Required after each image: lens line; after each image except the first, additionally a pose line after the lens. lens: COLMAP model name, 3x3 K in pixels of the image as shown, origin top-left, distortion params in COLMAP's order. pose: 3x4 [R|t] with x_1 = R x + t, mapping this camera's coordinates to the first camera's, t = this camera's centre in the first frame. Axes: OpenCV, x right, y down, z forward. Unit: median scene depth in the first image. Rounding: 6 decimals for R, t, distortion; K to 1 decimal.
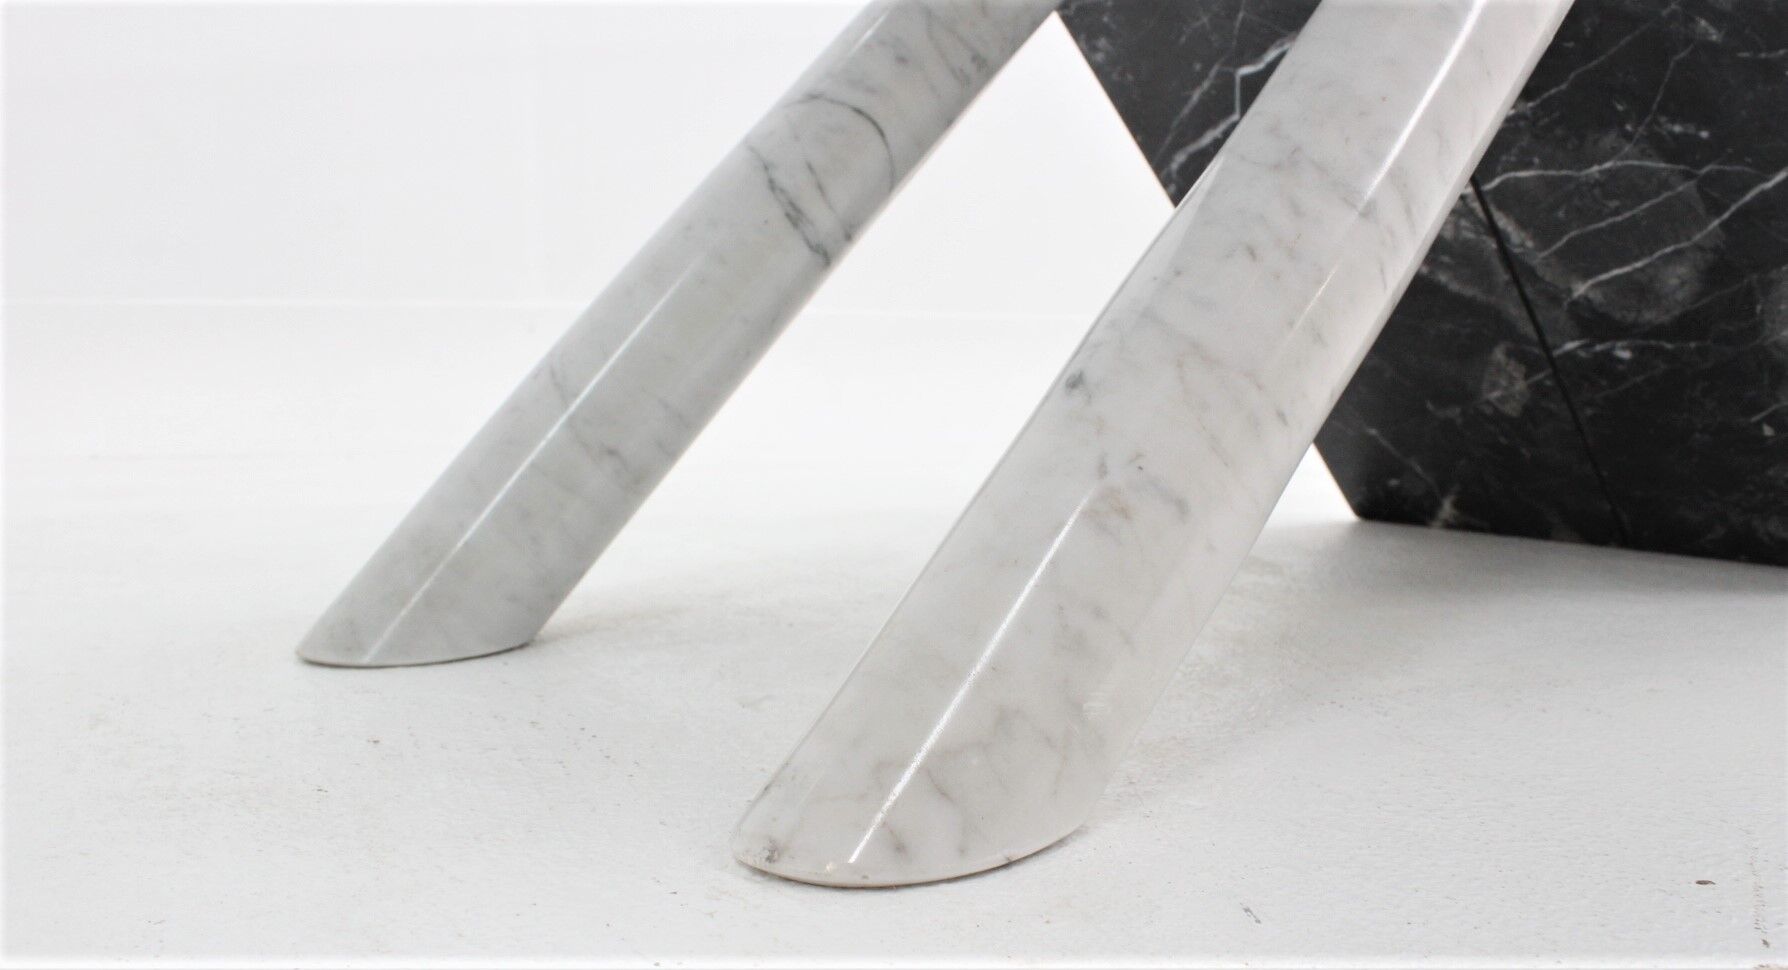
lens RADIAL K [[1560.8, 0, 953.1], [0, 1560.8, 537.5], [0, 0, 1]] dist [-0.151796, 0.102870]
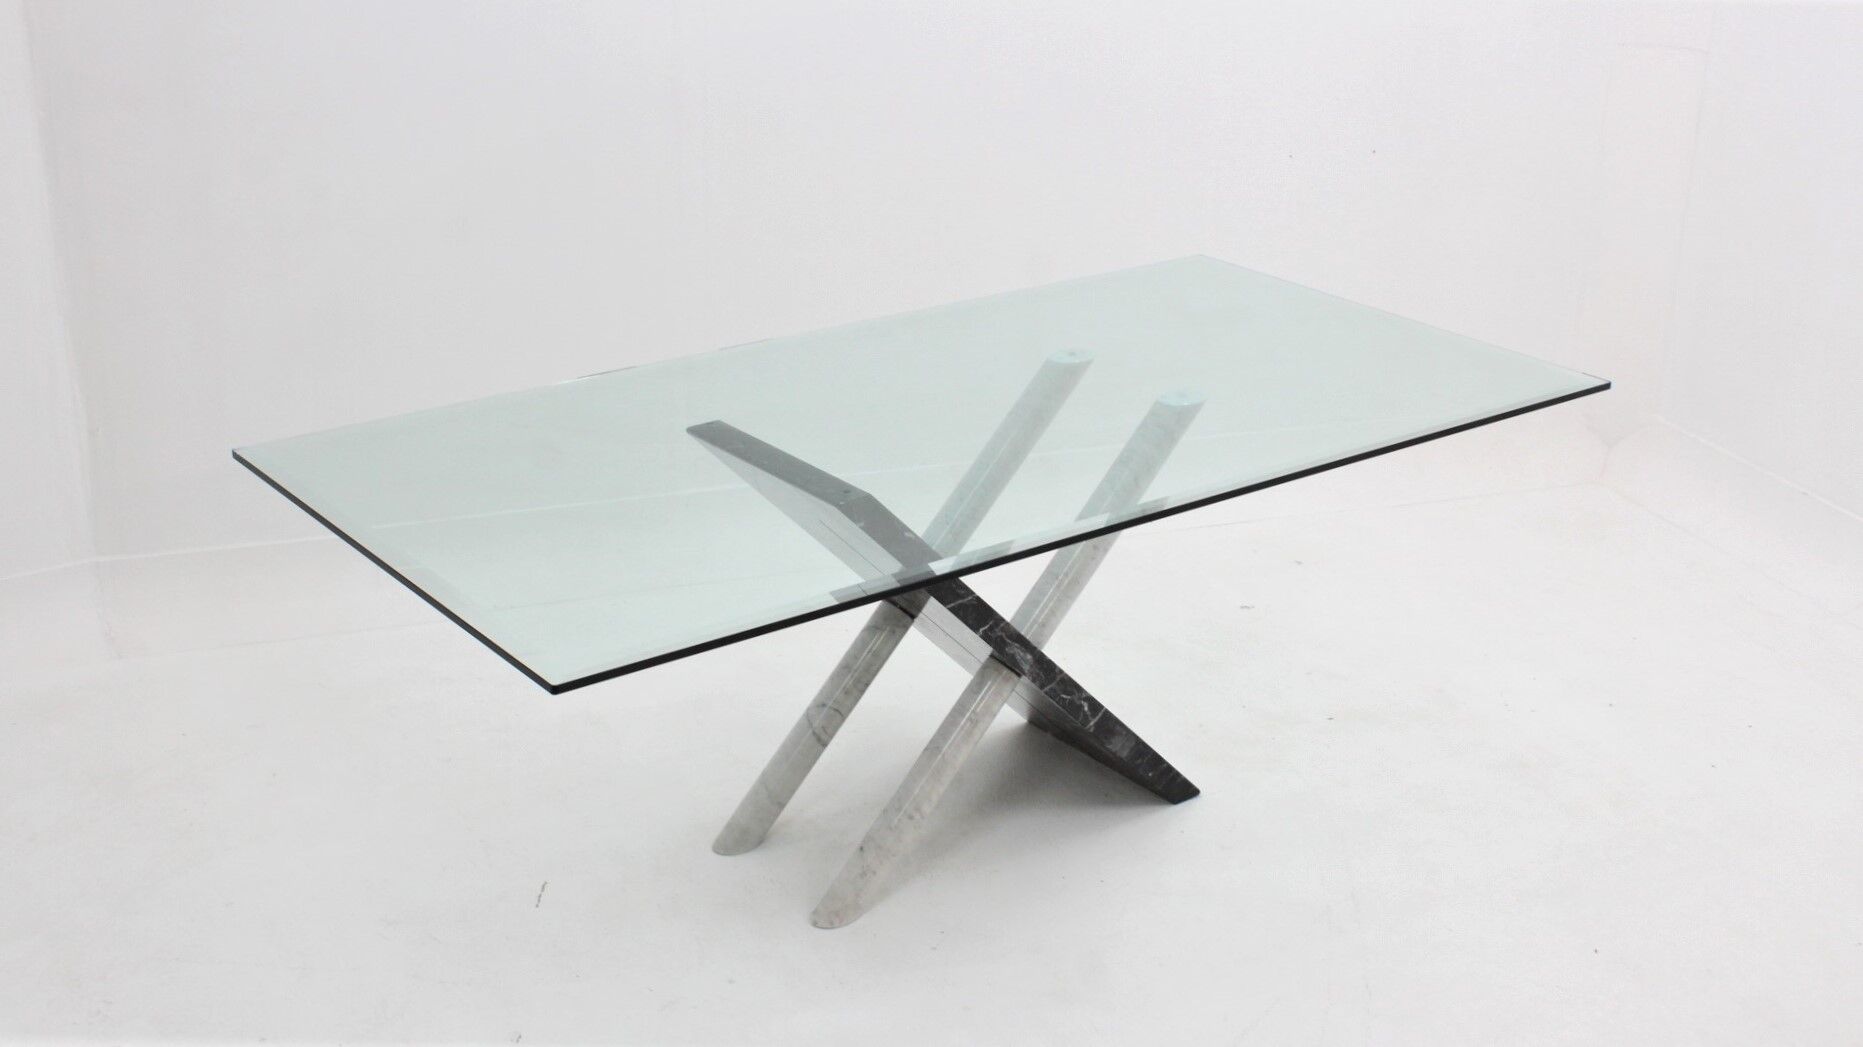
lens RADIAL K [[2309.8, 0, 919.6], [0, 2309.8, 528.4], [0, 0, 1]] dist [-0.142283, 0.000000]
pose [[0.997652, 0.028242, -0.062392, 0.506499], [-0.010630, 0.963832, 0.266300, -2.263676], [0.067657, -0.265011, 0.961869, -4.506385]]
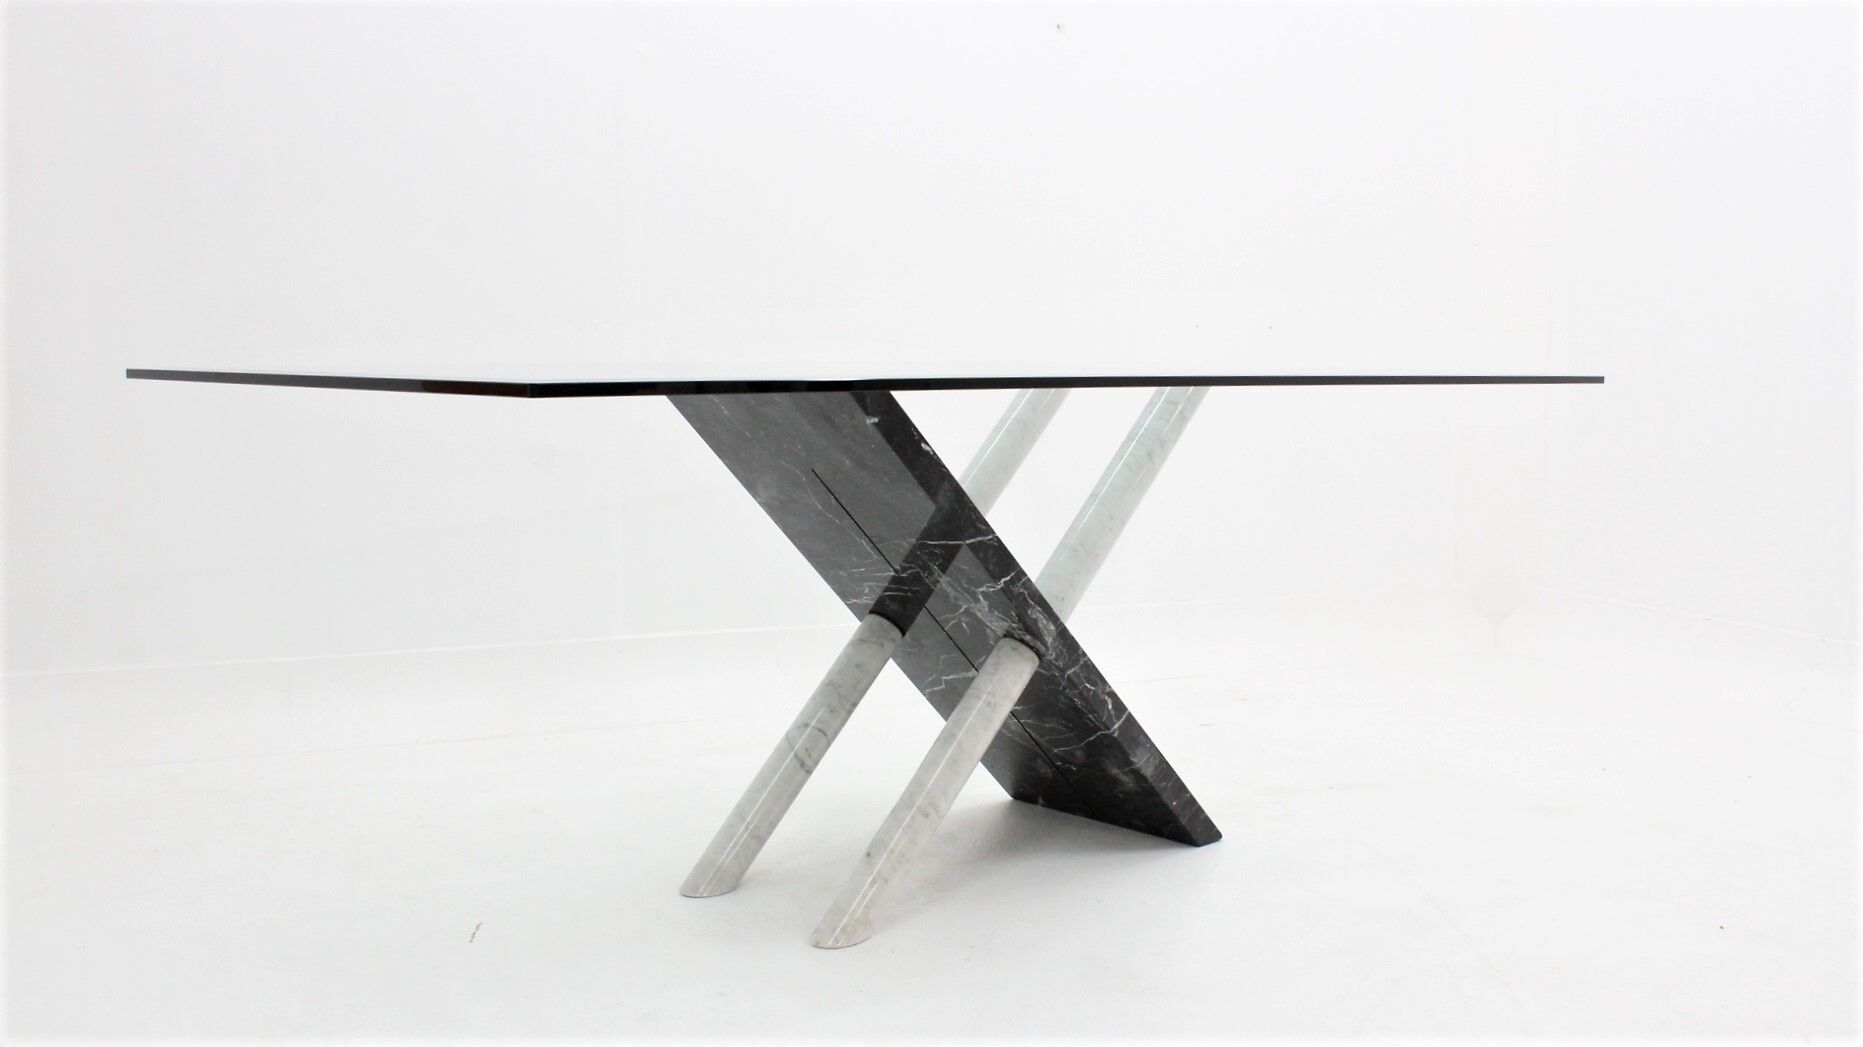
lens RADIAL K [[1795.2, 0, 934.2], [0, 1795.2, 524.1], [0, 0, 1]] dist [-0.144262, 0.000000]
pose [[0.999068, -0.007207, 0.042553, 0.029550], [0.007745, 0.999892, -0.012480, -0.668534], [-0.042458, 0.012798, 0.999016, -2.980953]]
